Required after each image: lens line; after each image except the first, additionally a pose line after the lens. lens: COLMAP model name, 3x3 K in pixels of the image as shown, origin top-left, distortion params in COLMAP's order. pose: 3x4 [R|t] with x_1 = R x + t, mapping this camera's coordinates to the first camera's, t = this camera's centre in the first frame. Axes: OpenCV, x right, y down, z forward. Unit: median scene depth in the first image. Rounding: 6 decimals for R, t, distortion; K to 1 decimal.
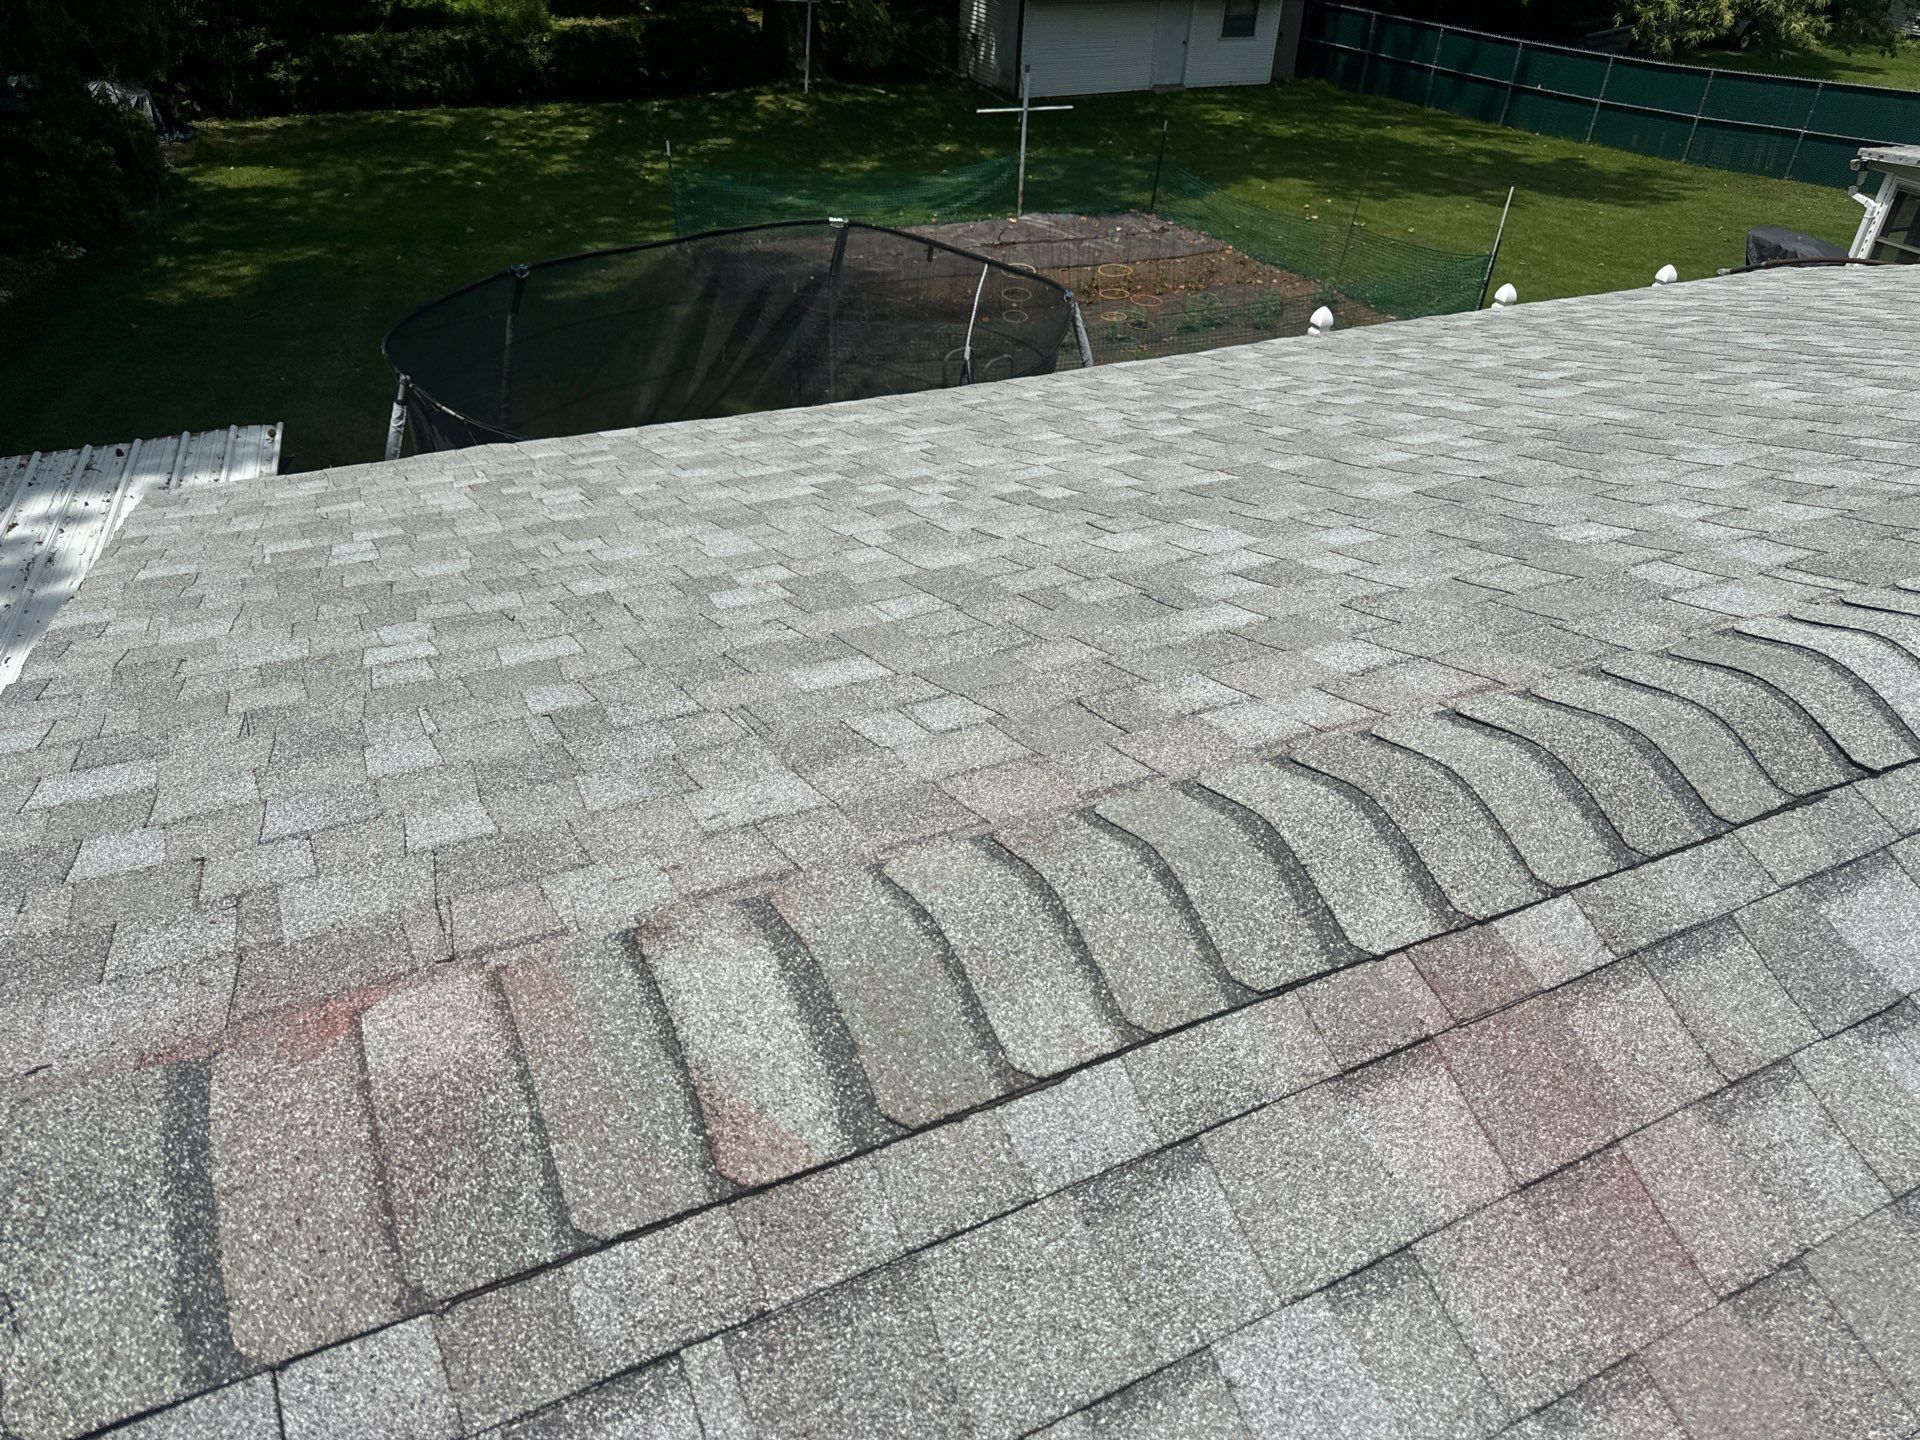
lens RADIAL K [[1400.2, 0, 964.9], [0, 1400.2, 723.8], [0, 0, 1]] dist [0.006027, 0.002185]
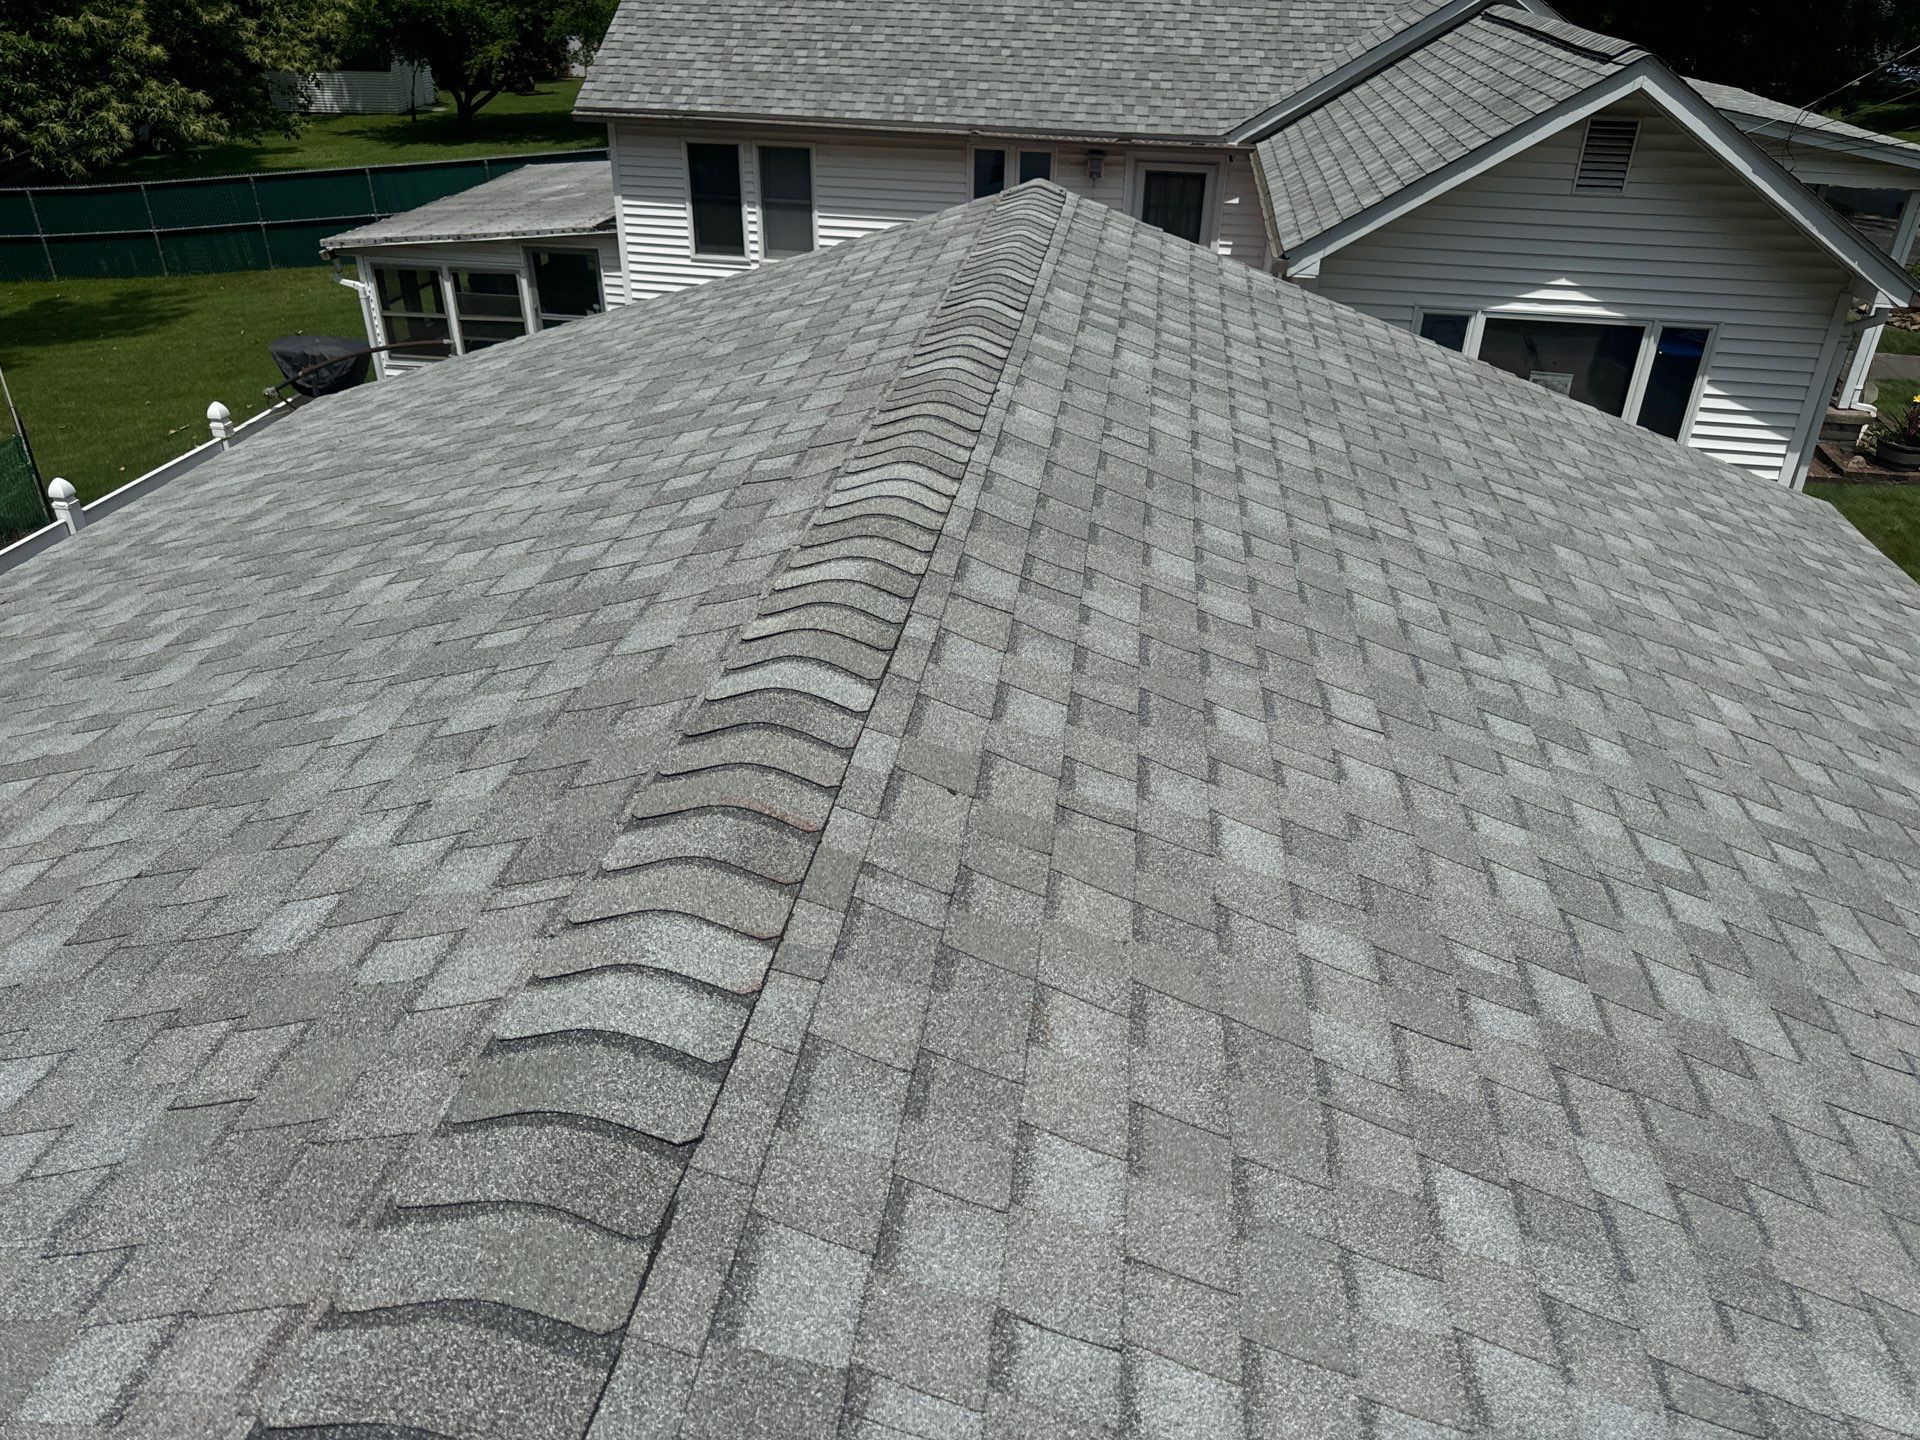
lens RADIAL K [[1400.2, 0, 958.1], [0, 1400.2, 716.9], [0, 0, 1]] dist [0.006027, 0.002185]
pose [[0.575224, -0.458339, 0.677527, 0.202817], [0.487010, 0.857374, 0.166529, -0.244762], [-0.657221, 0.234171, 0.716397, 0.116491]]
